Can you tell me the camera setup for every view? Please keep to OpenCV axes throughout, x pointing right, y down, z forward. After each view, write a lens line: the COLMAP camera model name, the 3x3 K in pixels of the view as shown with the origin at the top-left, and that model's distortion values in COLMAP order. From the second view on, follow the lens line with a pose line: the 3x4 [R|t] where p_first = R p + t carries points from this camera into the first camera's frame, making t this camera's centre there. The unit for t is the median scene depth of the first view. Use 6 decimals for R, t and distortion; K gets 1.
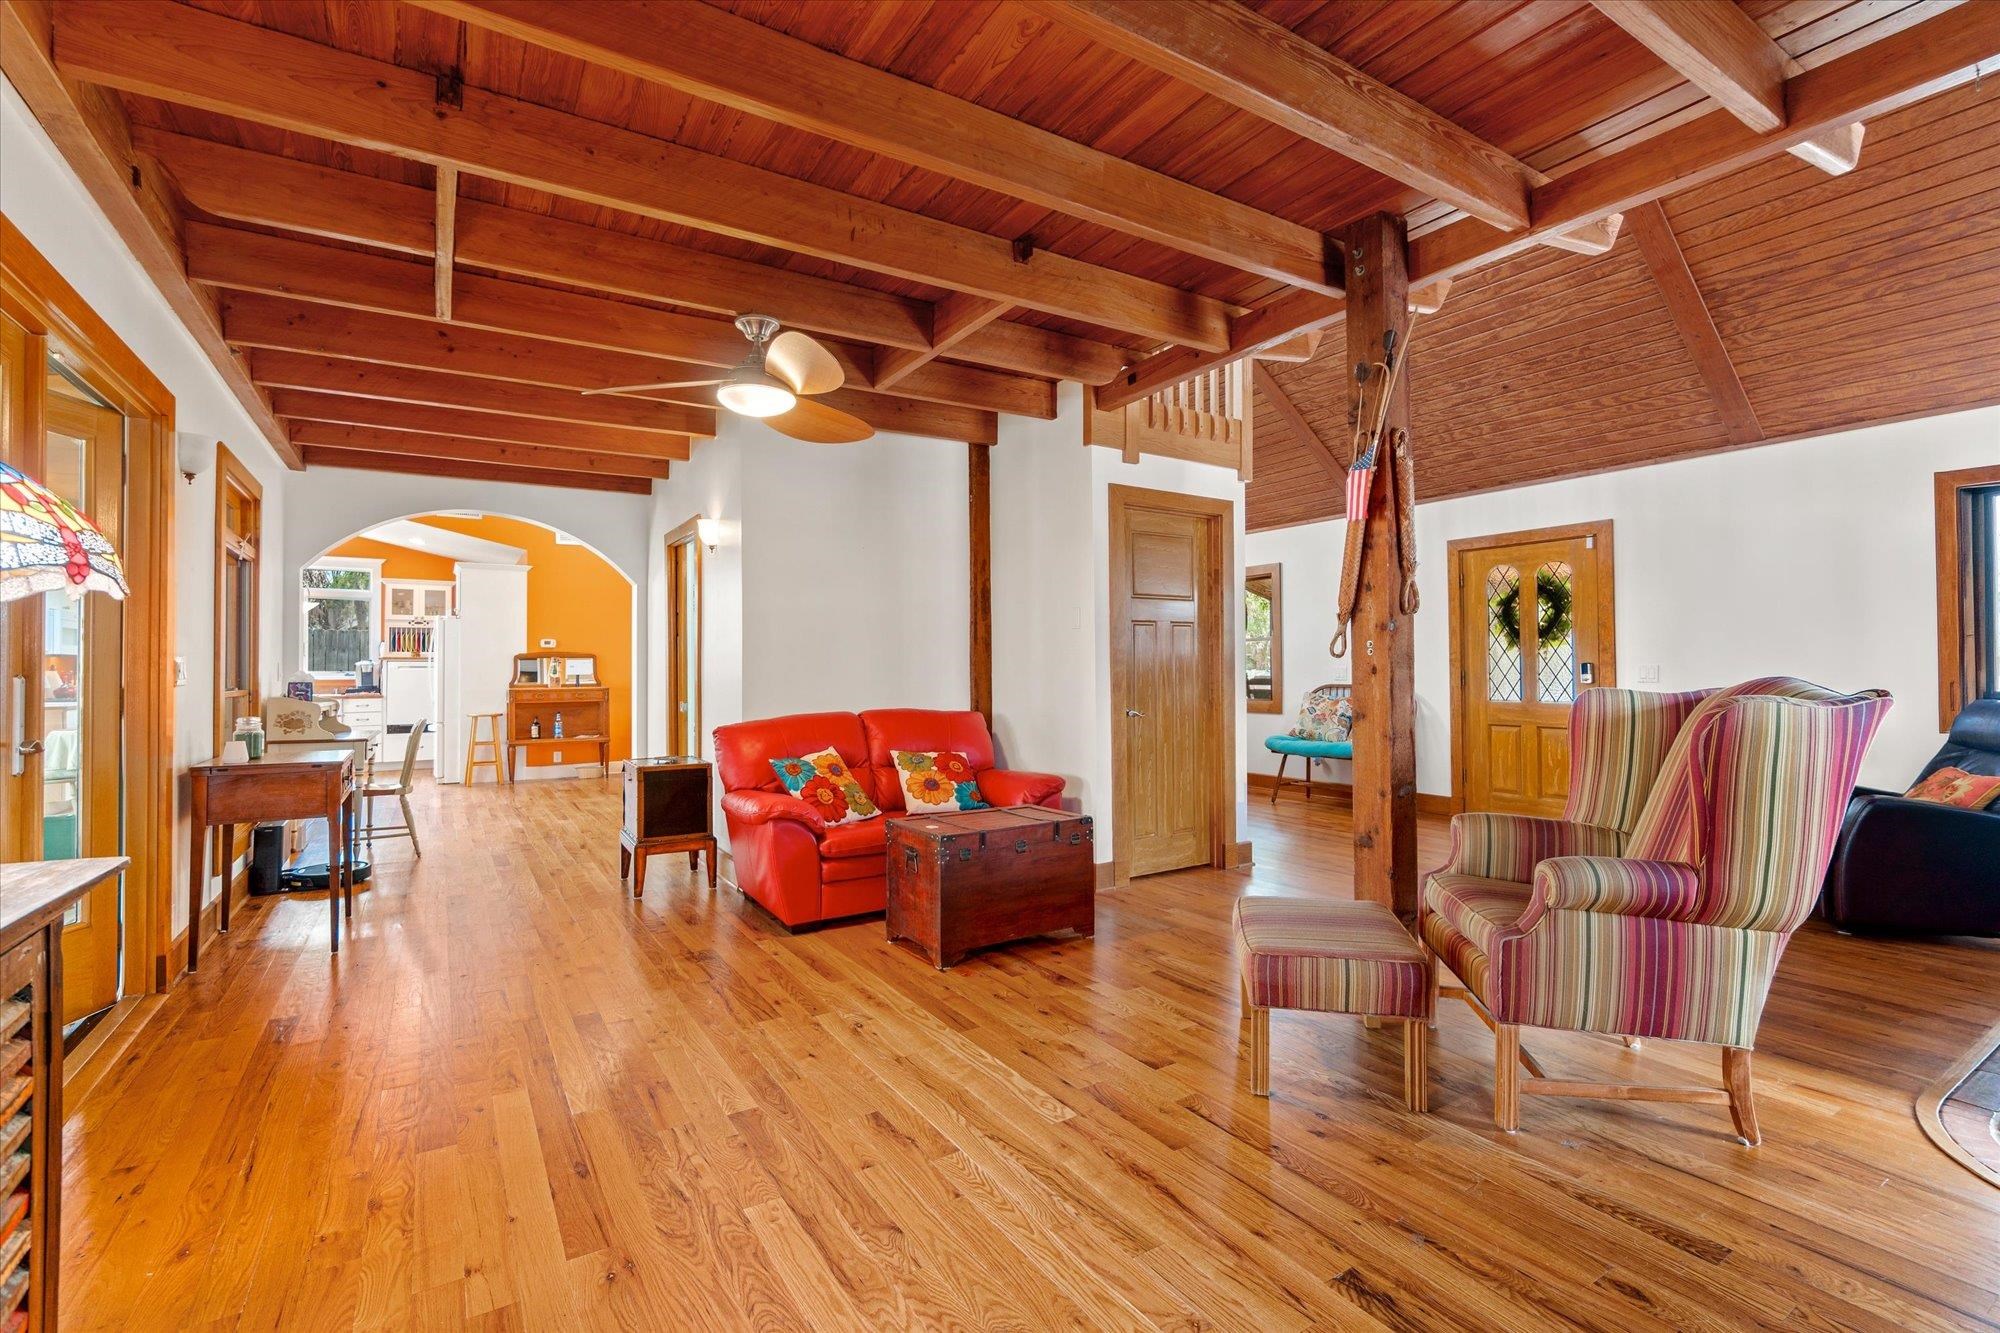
lens RADIAL K [[878.1, 0, 989.9], [0, 878.1, 659.8], [0, 0, 1]] dist [0.012316, -0.000229]
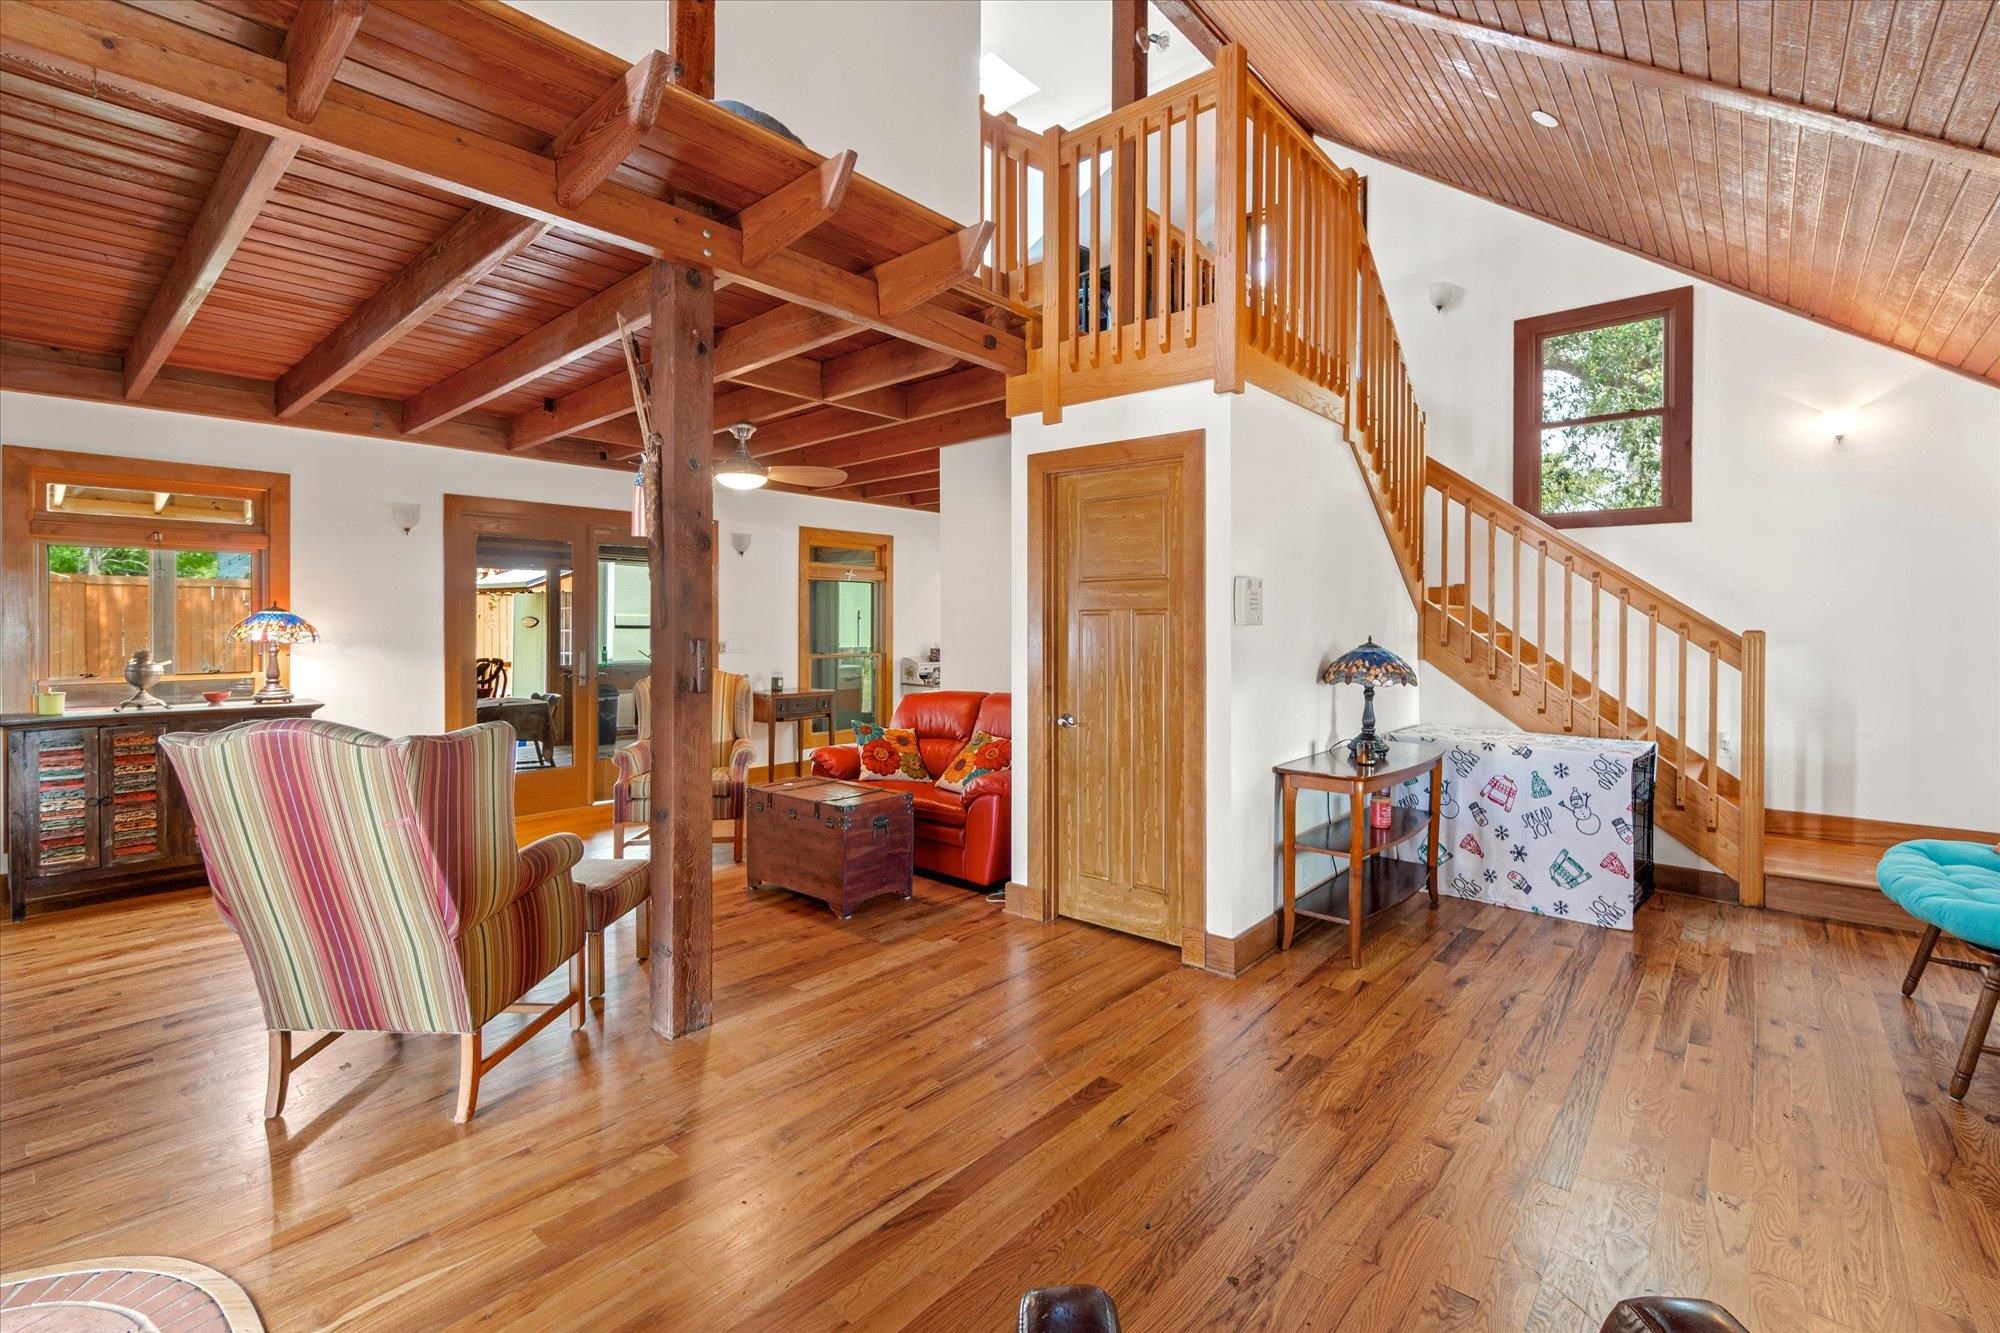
lens RADIAL K [[888.5, 0, 986.4], [0, 888.5, 628.2], [0, 0, 1]] dist [-0.000782, 0.000257]
pose [[0.283781, 0.016238, -0.958751, 0.970853], [0.008331, 0.999777, 0.019399, -0.045706], [0.958853, -0.013493, 0.283583, 0.703717]]
